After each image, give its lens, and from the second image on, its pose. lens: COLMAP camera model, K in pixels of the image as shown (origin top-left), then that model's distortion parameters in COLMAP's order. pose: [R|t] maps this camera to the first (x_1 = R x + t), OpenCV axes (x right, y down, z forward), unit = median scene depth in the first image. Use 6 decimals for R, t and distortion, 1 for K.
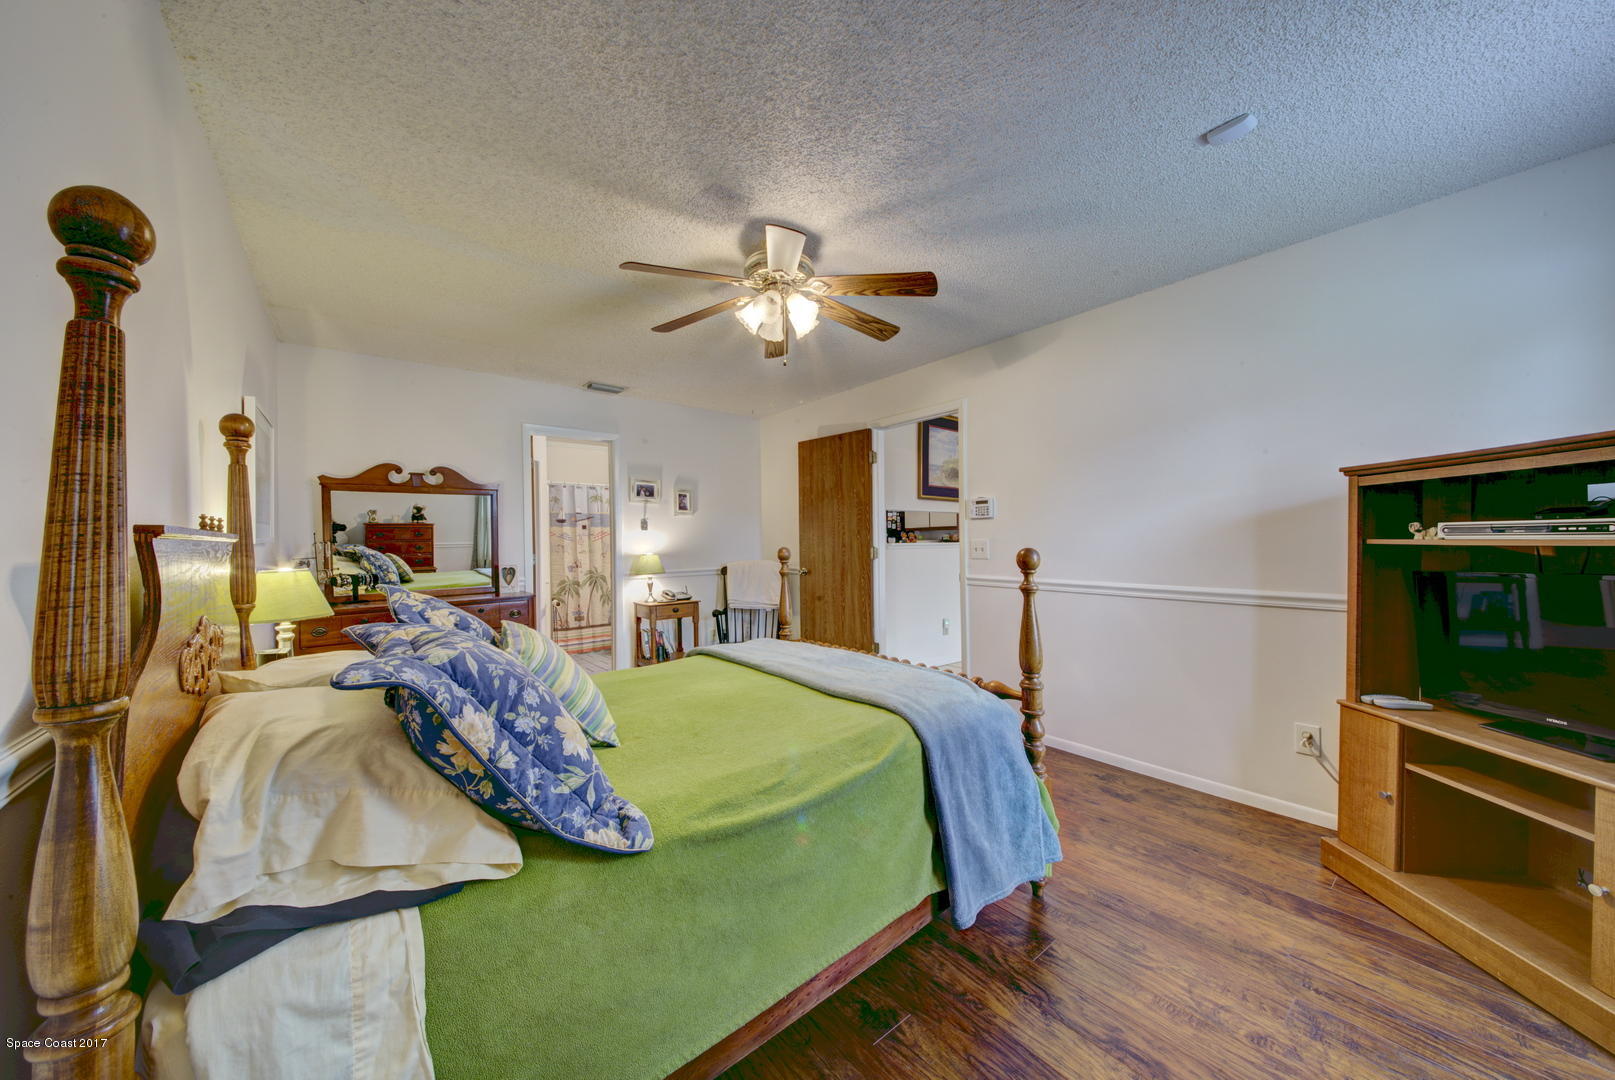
lens RADIAL K [[552.1, 0, 800.2], [0, 552.1, 544.6], [0, 0, 1]] dist [0.014806, -0.010433]
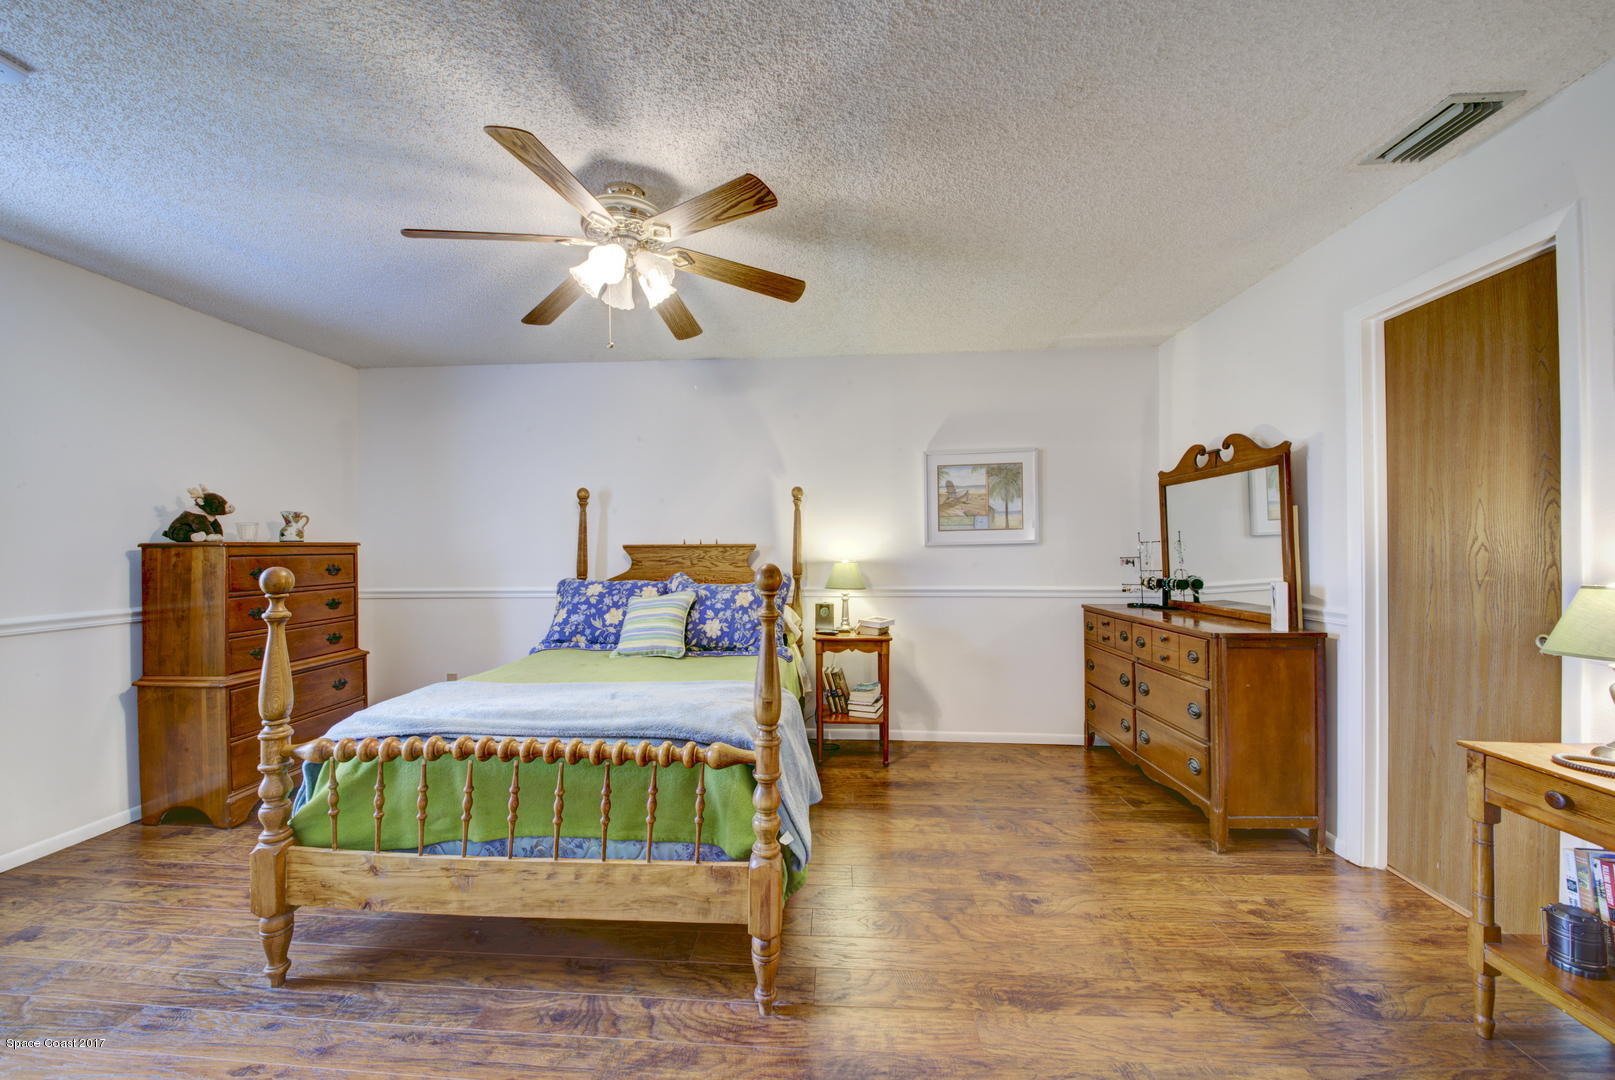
lens RADIAL K [[558.6, 0, 799.2], [0, 558.6, 545.2], [0, 0, 1]] dist [0.004002, -0.006003]
pose [[-0.658447, 0.011789, -0.752535, 0.225912], [0.007605, 0.999930, 0.009010, -0.010917], [0.752589, 0.000210, -0.658491, 0.974136]]
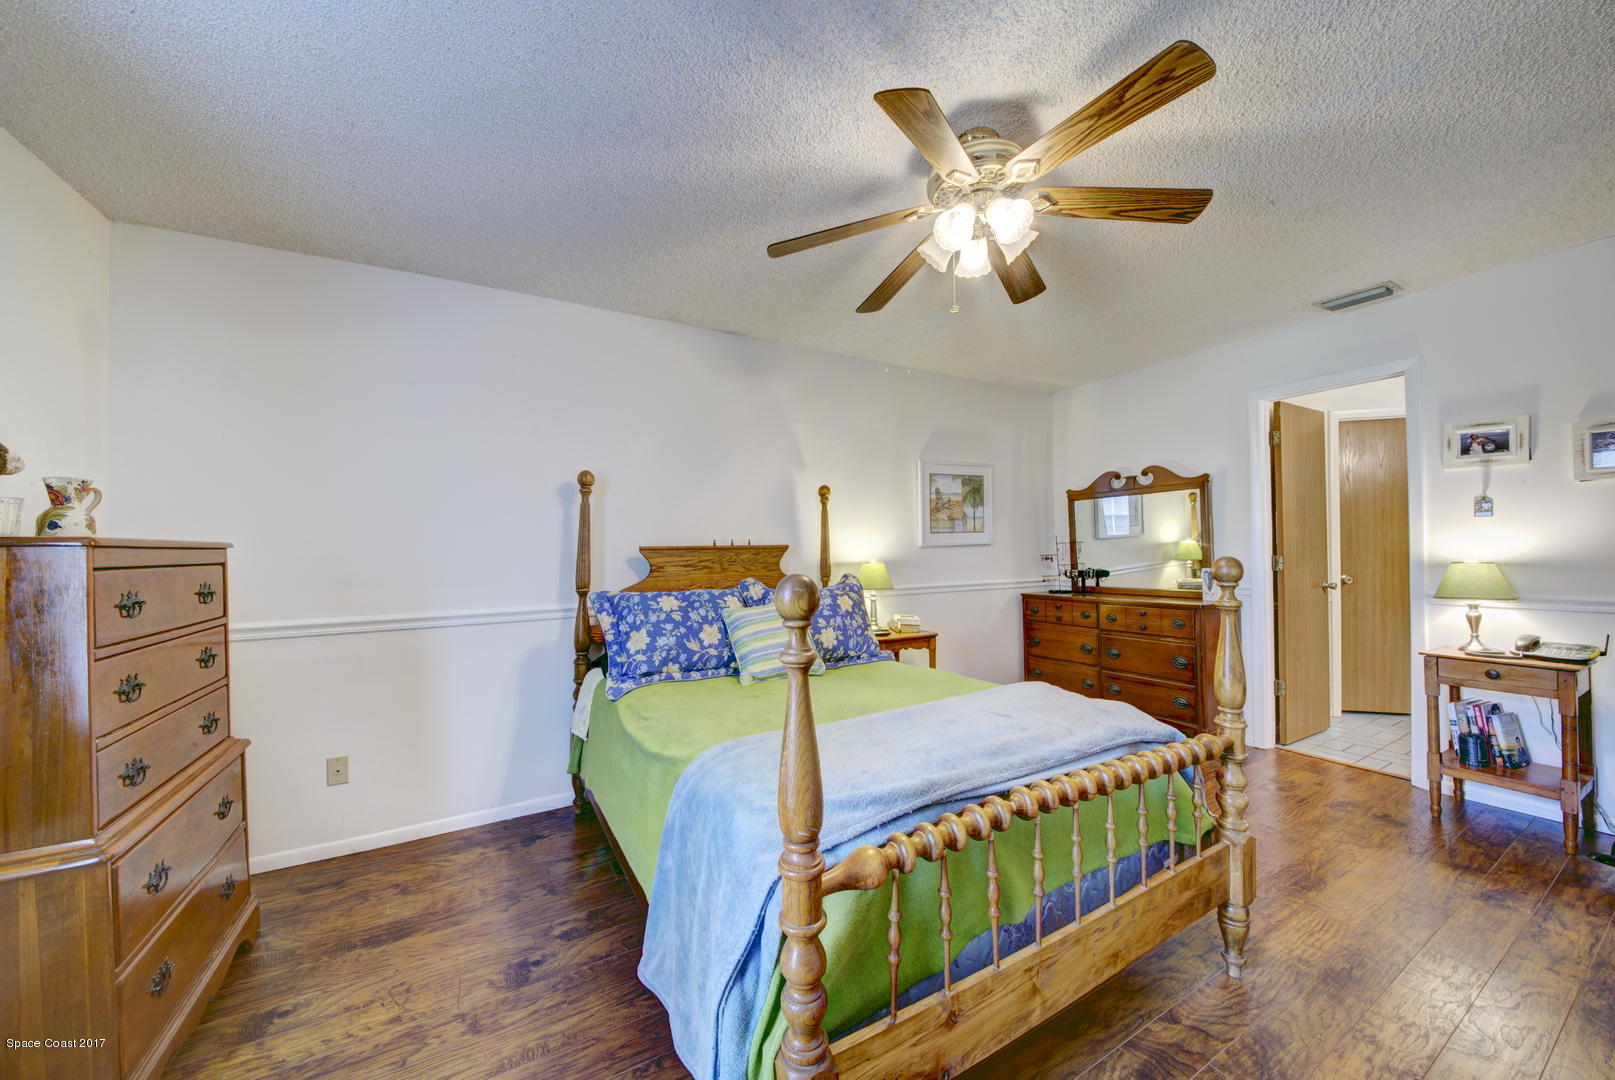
lens RADIAL K [[550.6, 0, 784.9], [0, 550.6, 544.5], [0, 0, 1]] dist [-0.009398, -0.000300]
pose [[-0.162321, 0.001874, -0.986736, 0.393330], [0.009701, 0.999953, 0.000304, -0.006723], [0.986690, -0.009523, -0.162332, 0.473298]]
